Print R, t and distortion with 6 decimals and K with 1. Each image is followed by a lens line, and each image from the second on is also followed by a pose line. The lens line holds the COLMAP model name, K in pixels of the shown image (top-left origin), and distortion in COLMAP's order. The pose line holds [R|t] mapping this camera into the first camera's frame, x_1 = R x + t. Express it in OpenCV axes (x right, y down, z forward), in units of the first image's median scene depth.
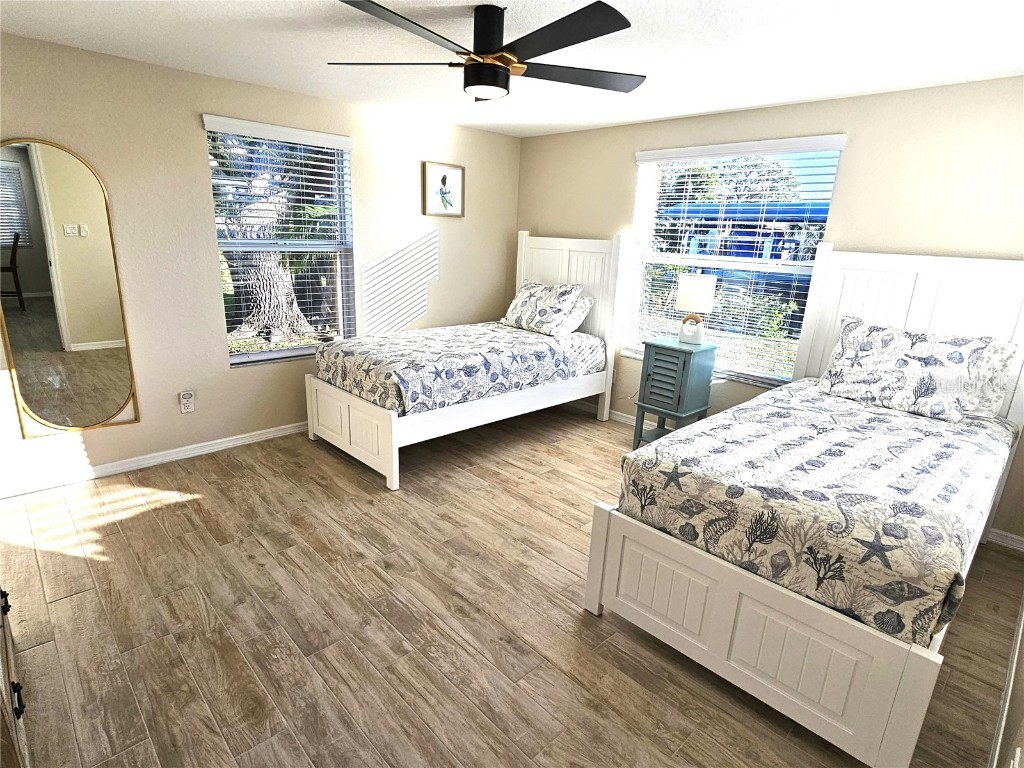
lens RADIAL K [[549.7, 0, 507.8], [0, 549.7, 388.7], [0, 0, 1]] dist [-0.001706, 0.000065]
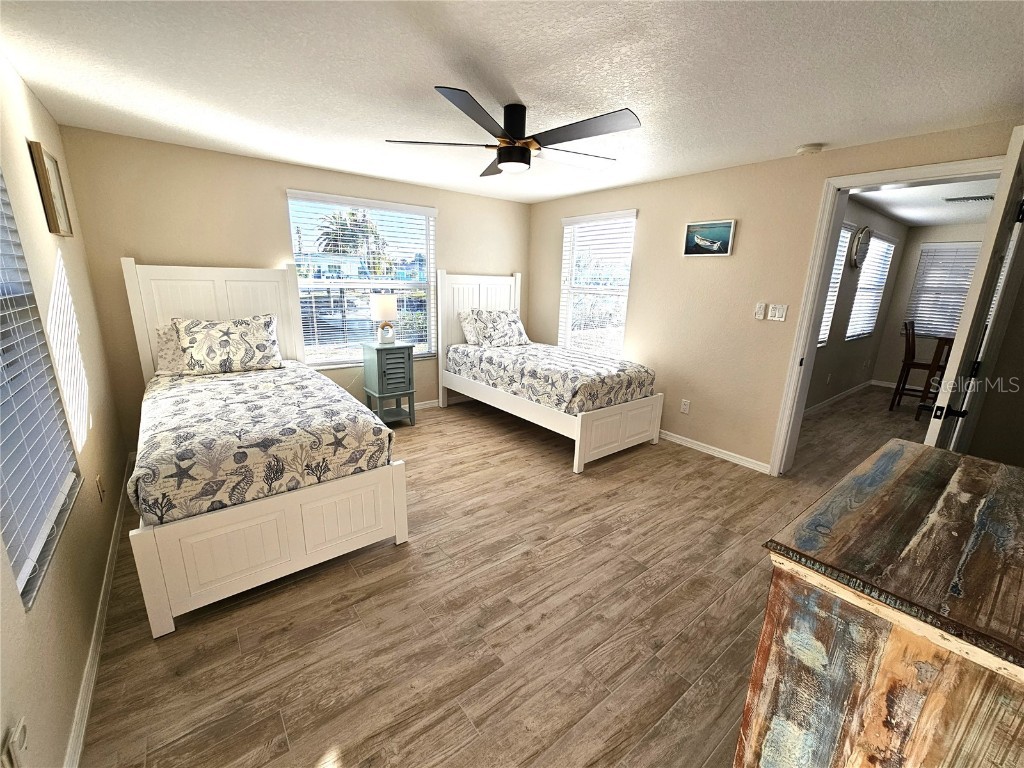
lens RADIAL K [[419.5, 0, 508.5], [0, 419.5, 386.6], [0, 0, 1]] dist [-0.001166, 0.000137]
pose [[0.101763, -0.285660, 0.952913, -0.911469], [0.249525, 0.934593, 0.253521, -0.231305], [-0.963006, 0.211977, 0.166386, 0.736195]]
